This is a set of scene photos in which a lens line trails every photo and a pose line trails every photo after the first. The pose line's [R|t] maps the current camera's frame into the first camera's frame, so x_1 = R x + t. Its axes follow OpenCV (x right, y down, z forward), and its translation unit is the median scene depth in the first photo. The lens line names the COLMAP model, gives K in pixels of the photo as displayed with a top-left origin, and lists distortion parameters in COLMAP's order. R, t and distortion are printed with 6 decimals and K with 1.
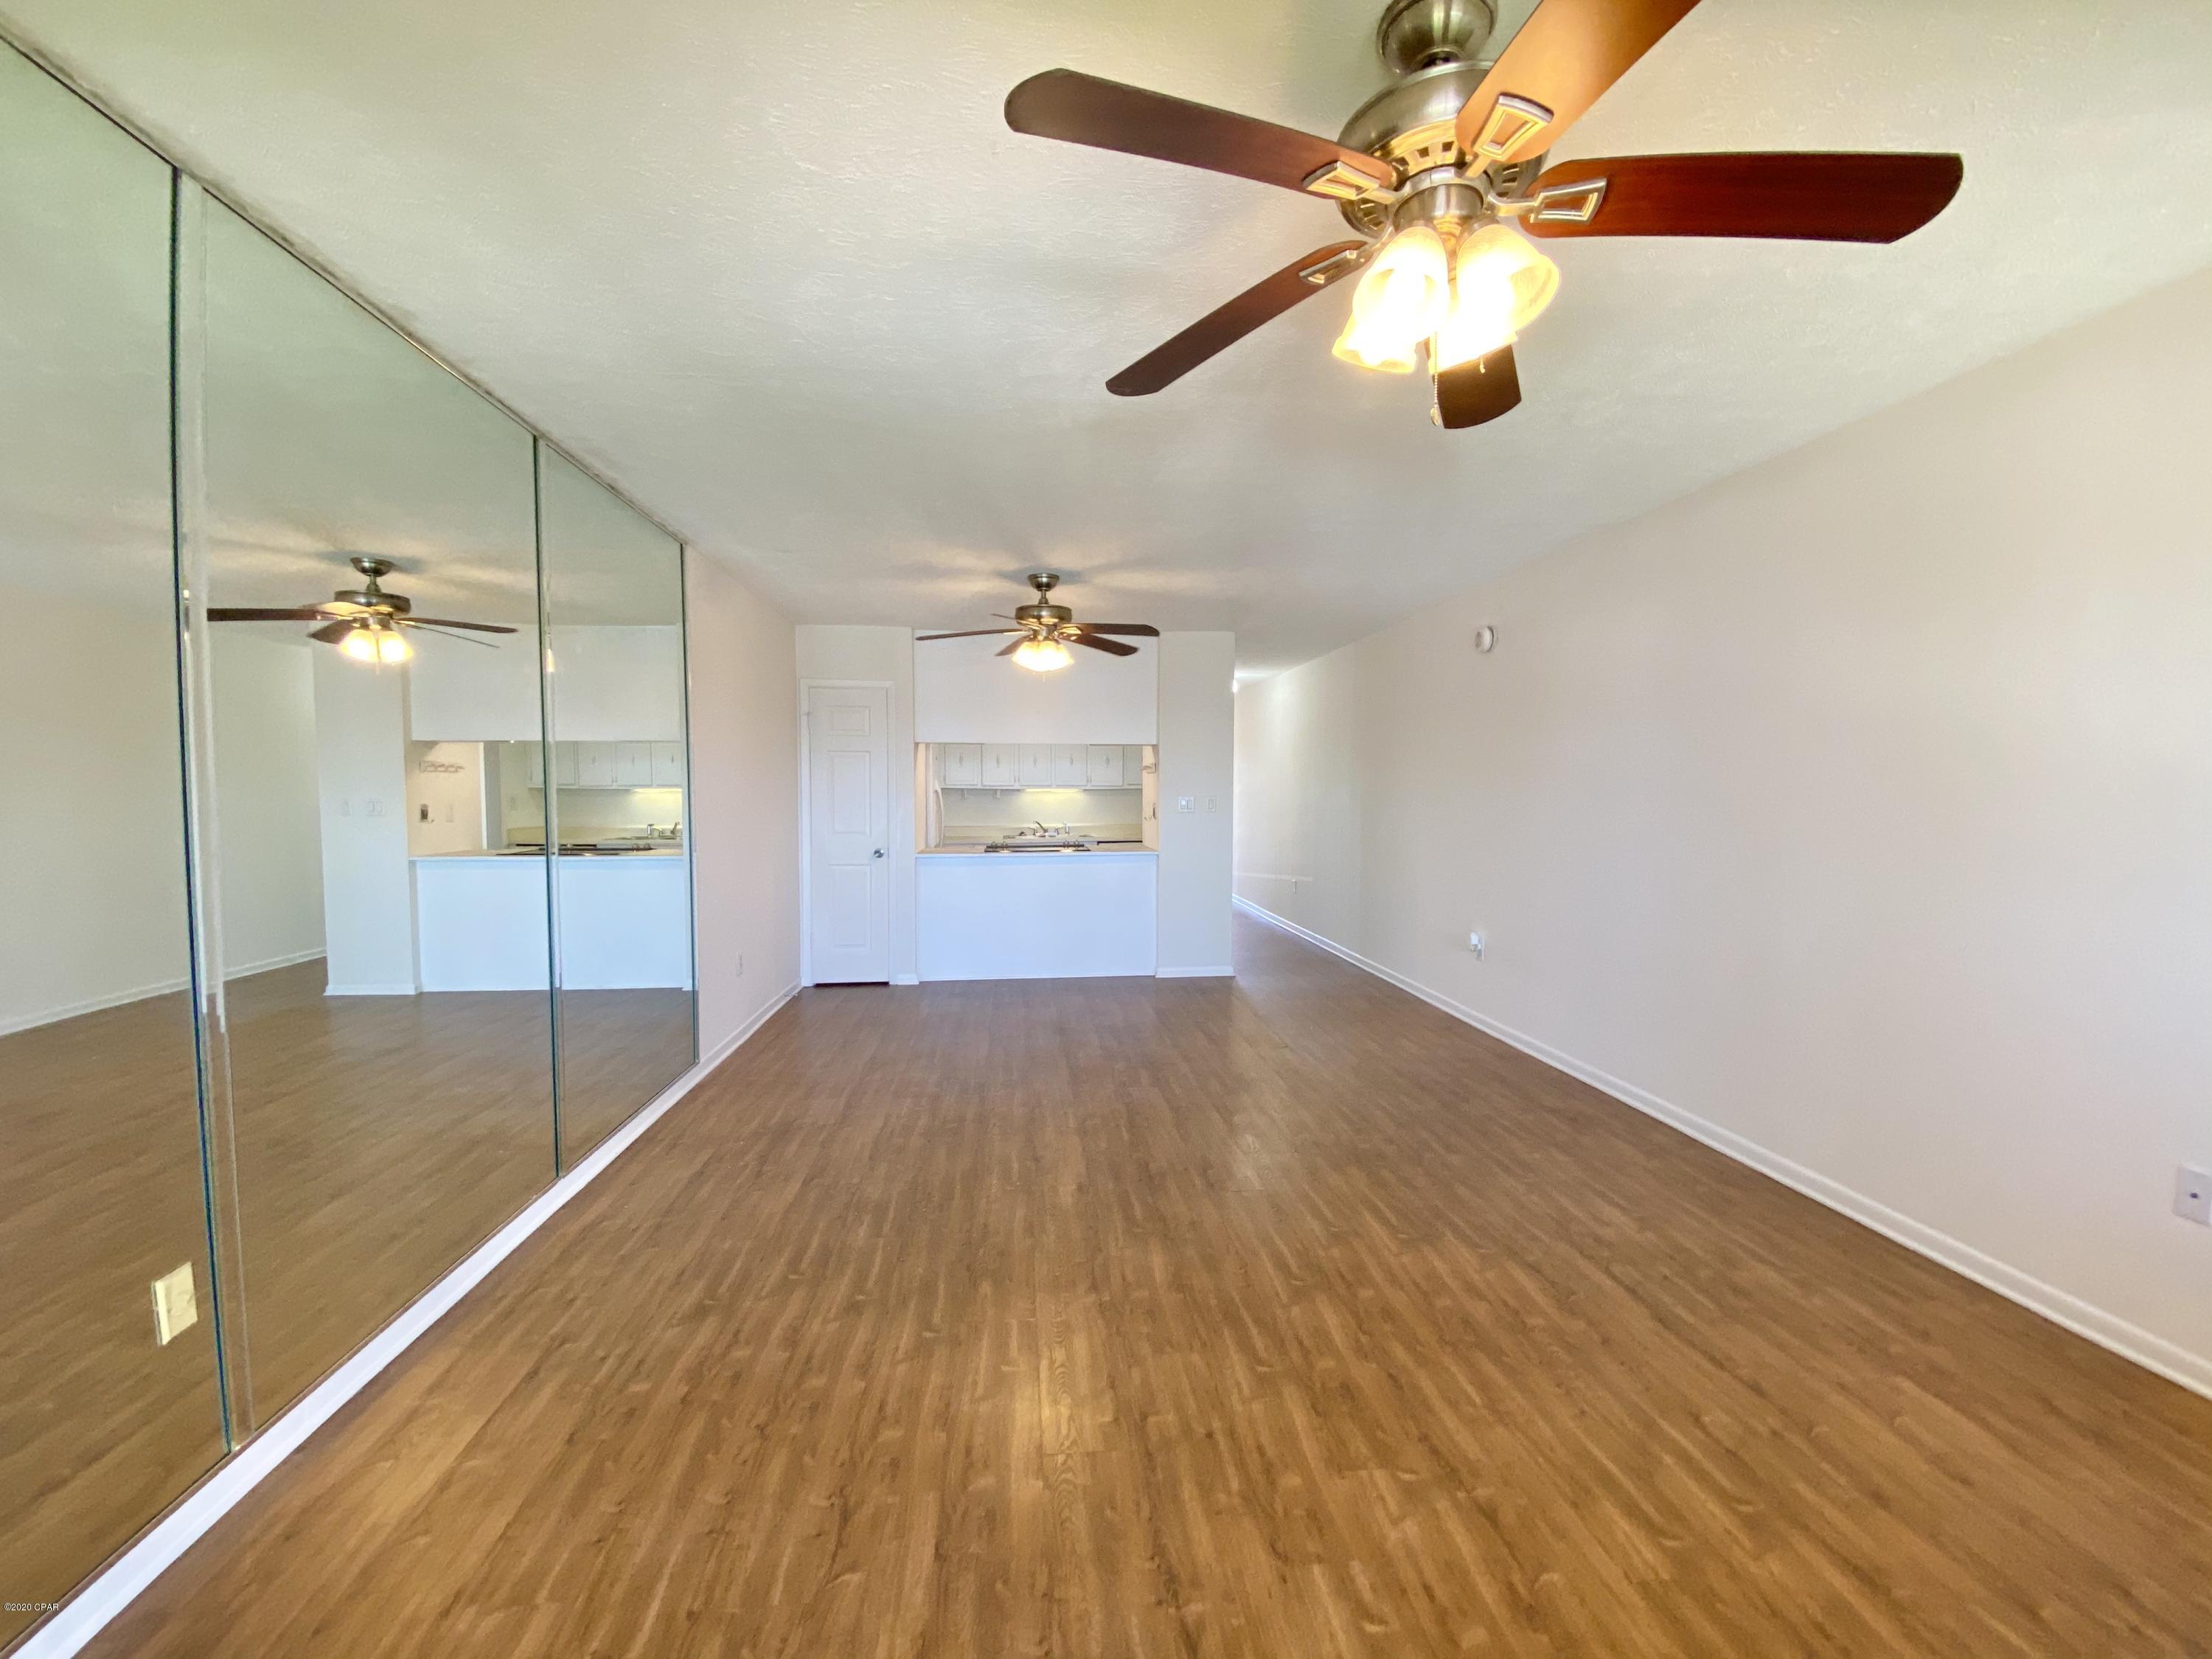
lens RADIAL K [[894.6, 0, 1092.6], [0, 894.6, 825.3], [0, 0, 1]] dist [0.025633, -0.021085]
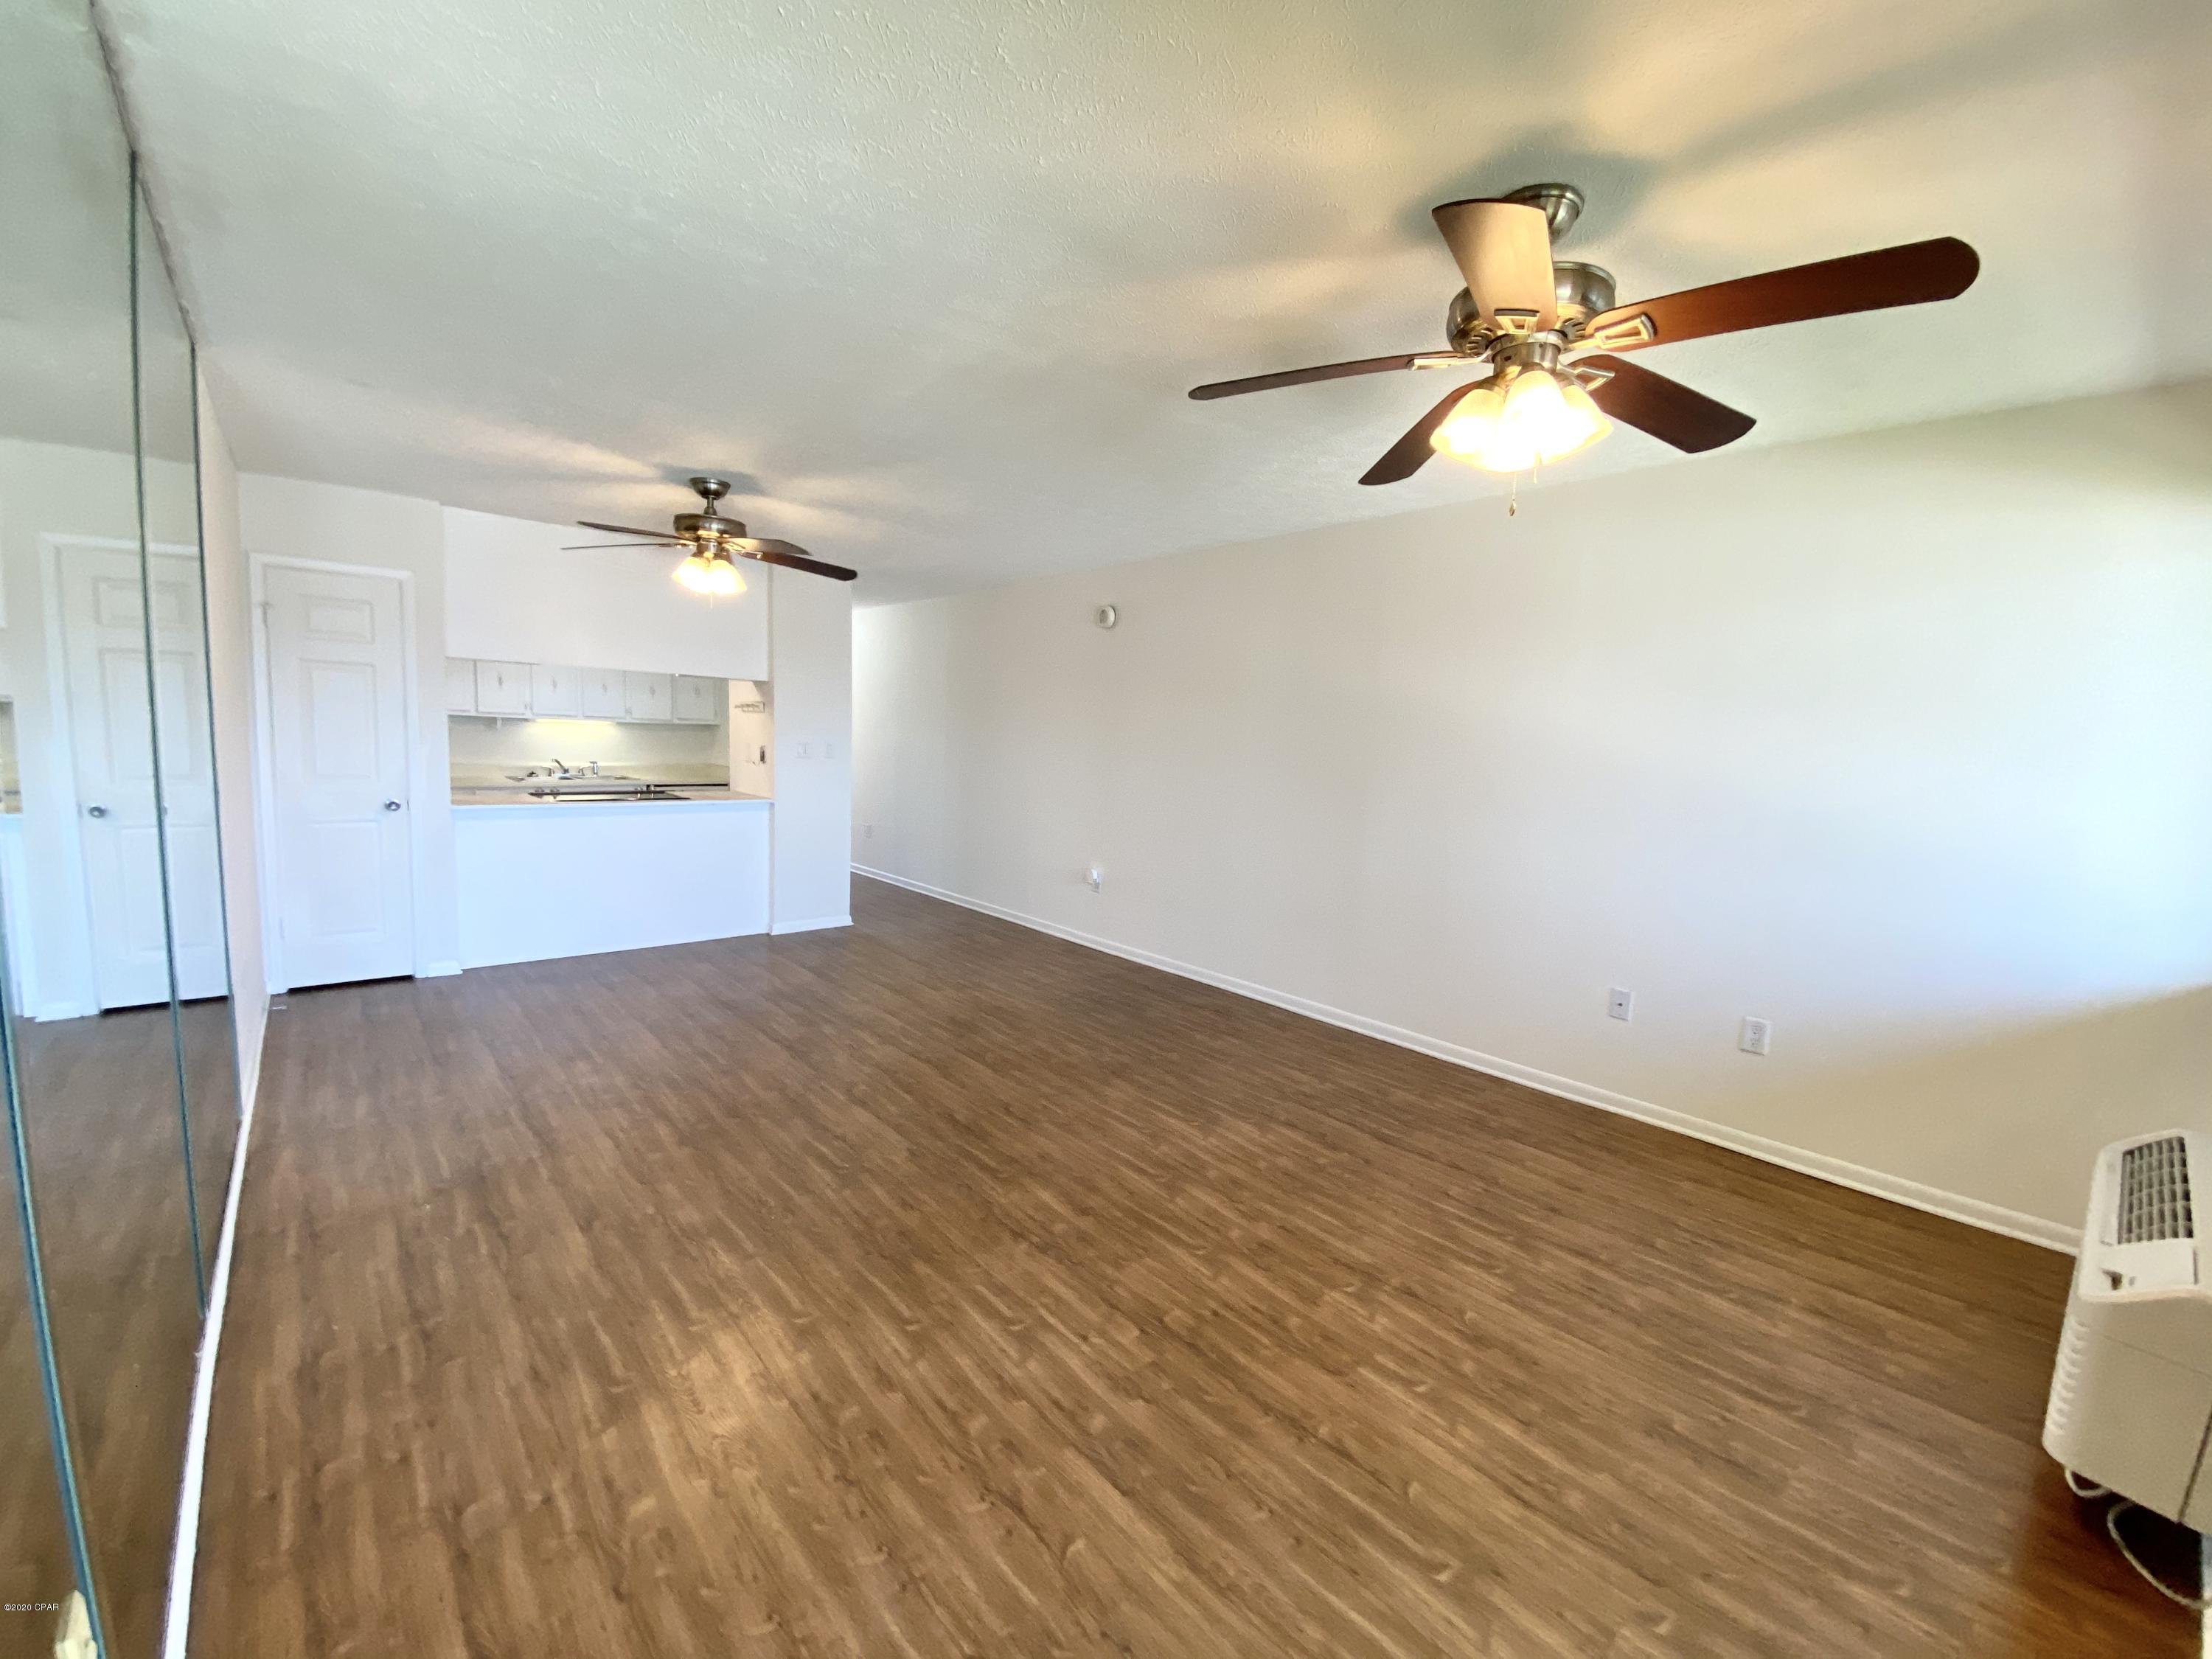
lens RADIAL K [[897.0, 0, 1086.8], [0, 897.0, 829.9], [0, 0, 1]] dist [0.043218, -0.037804]
pose [[0.815193, -0.029439, 0.578441, -0.487338], [-0.016451, 0.997128, 0.073931, -0.030731], [-0.578956, -0.069784, 0.812367, 0.125394]]
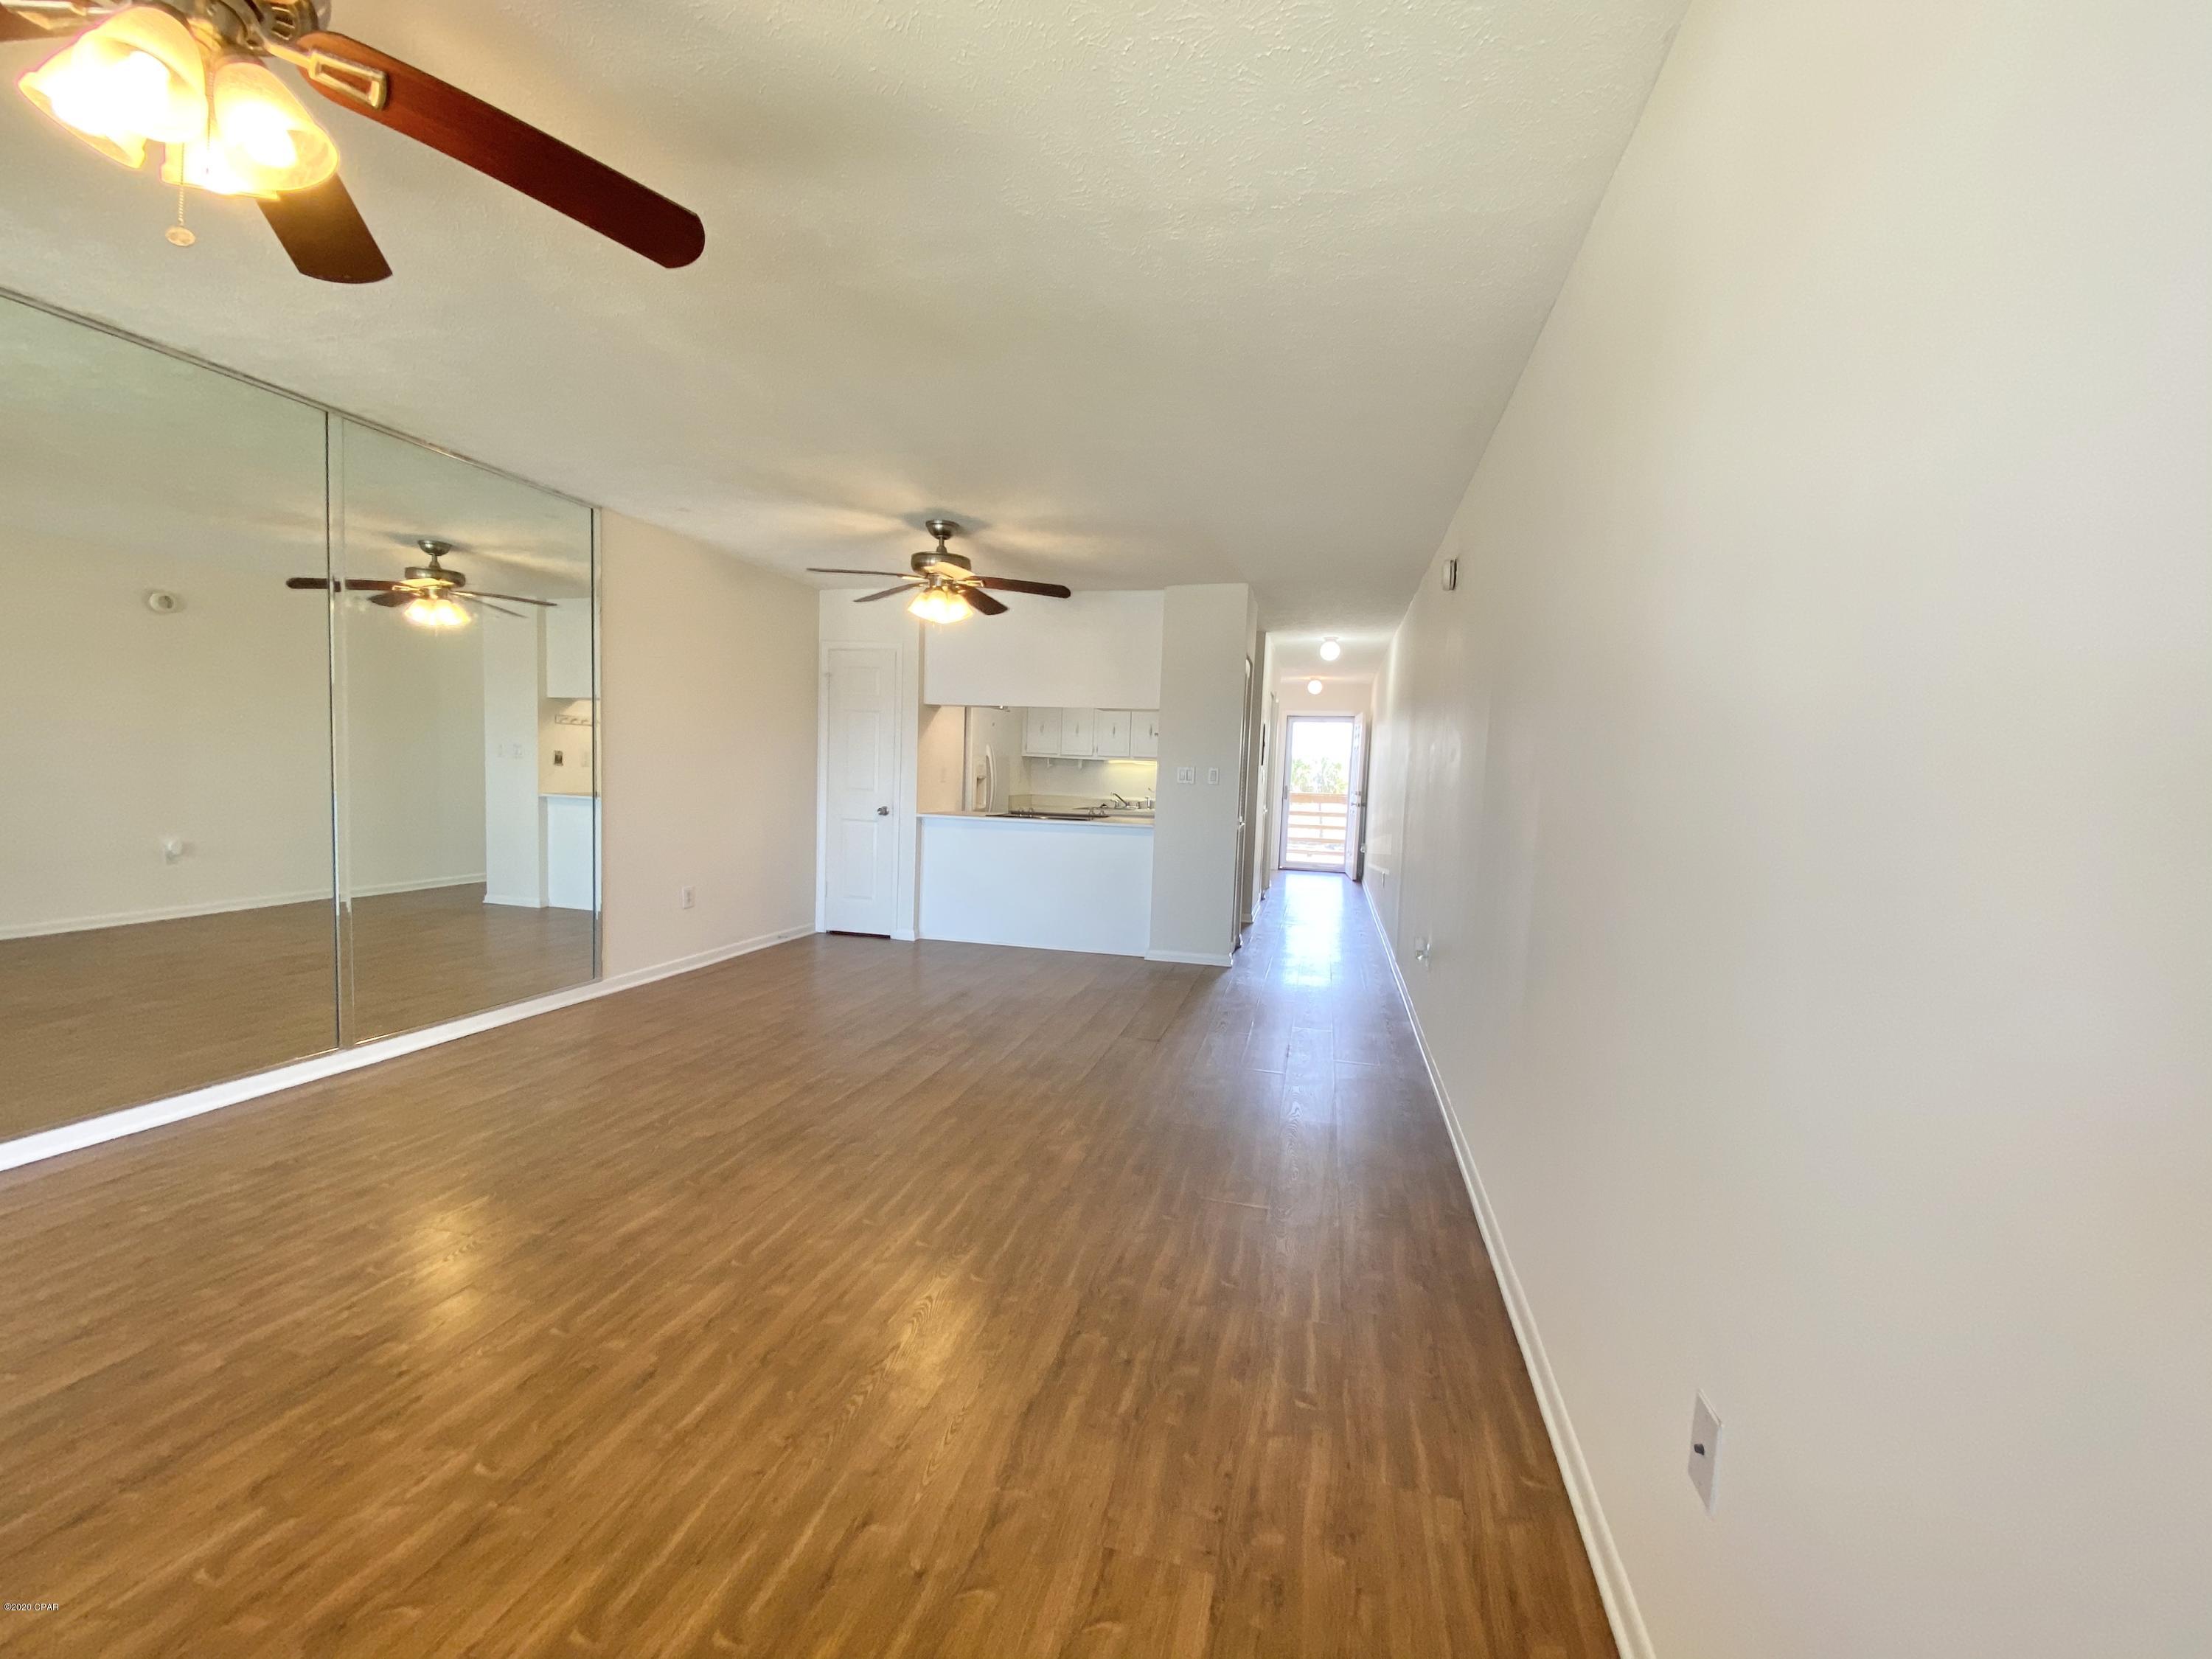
lens RADIAL K [[894.6, 0, 1092.6], [0, 894.6, 825.3], [0, 0, 1]] dist [0.025633, -0.021085]
pose [[0.939669, 0.053911, -0.337810, 0.795274], [-0.048658, 0.998527, 0.024005, 0.027447], [0.338606, -0.006119, 0.940908, 0.255492]]
